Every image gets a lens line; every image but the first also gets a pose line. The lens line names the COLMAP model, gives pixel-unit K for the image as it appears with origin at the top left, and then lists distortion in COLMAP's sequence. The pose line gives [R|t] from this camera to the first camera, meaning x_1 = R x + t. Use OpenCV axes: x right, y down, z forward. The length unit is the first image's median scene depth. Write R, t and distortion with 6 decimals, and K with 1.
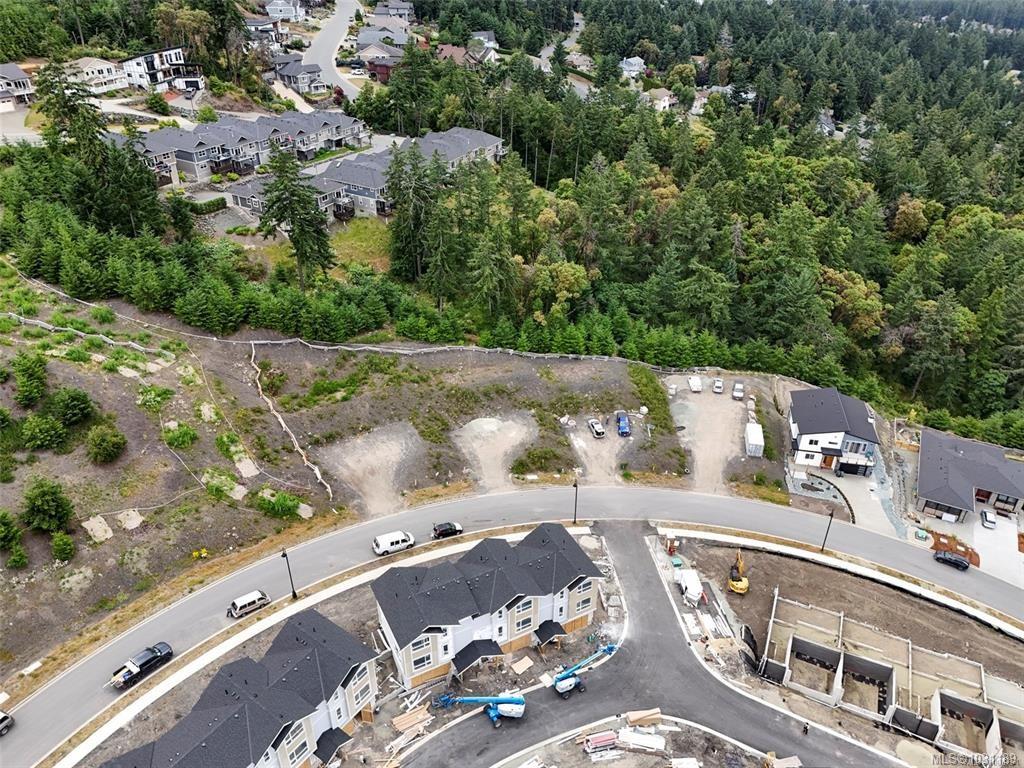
lens RADIAL K [[746.1, 0, 512.0], [0, 746.1, 384.0], [0, 0, 1]] dist [0.086676, -0.085262]
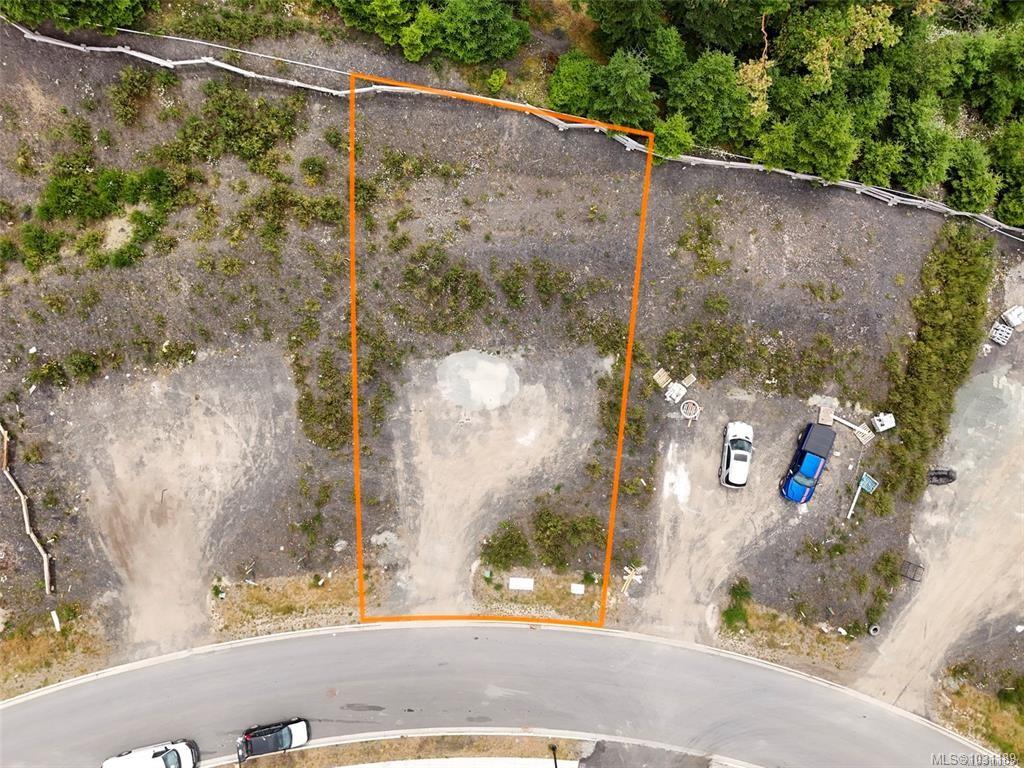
lens RADIAL K [[746.1, 0, 512.0], [0, 746.1, 384.0], [0, 0, 1]] dist [0.086676, -0.085262]
pose [[0.940867, 0.337473, -0.029676, -0.005038], [-0.172499, 0.552625, 0.815383, -0.300327], [0.291569, -0.762049, 0.578160, 0.803876]]
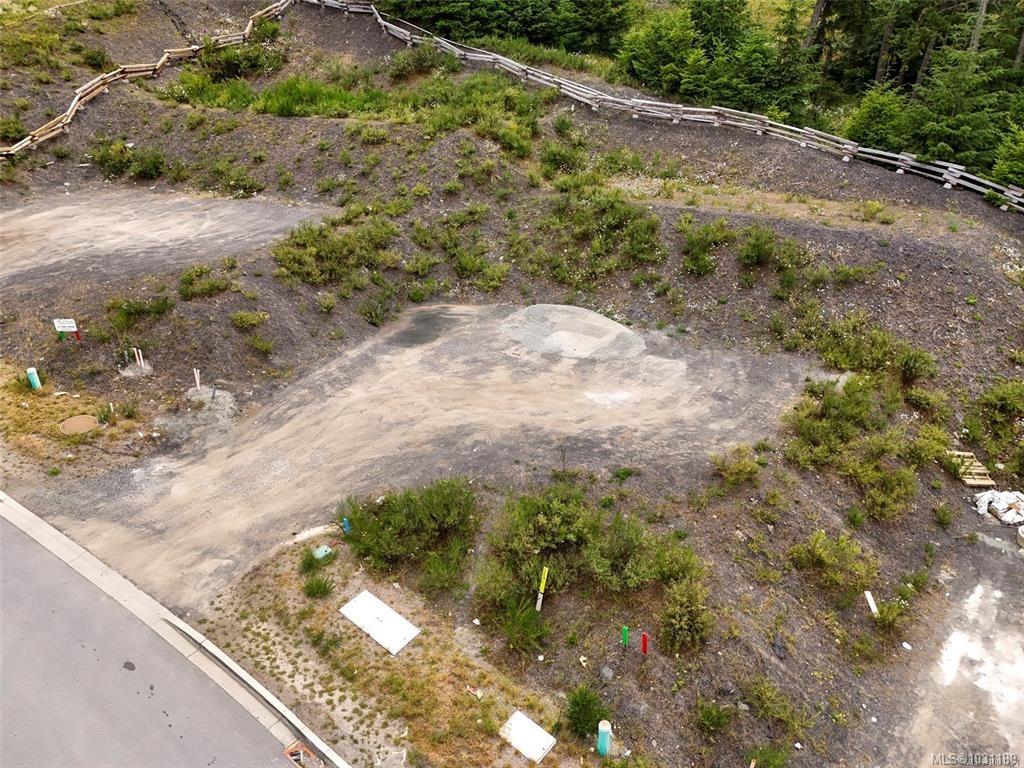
lens RADIAL K [[746.1, 0, 512.0], [0, 746.1, 384.0], [0, 0, 1]] dist [0.086676, -0.085262]
pose [[0.610732, 0.347327, -0.711597, 0.122152], [-0.424379, 0.902275, 0.076170, 0.062554], [0.668512, 0.255467, 0.698447, 0.881130]]
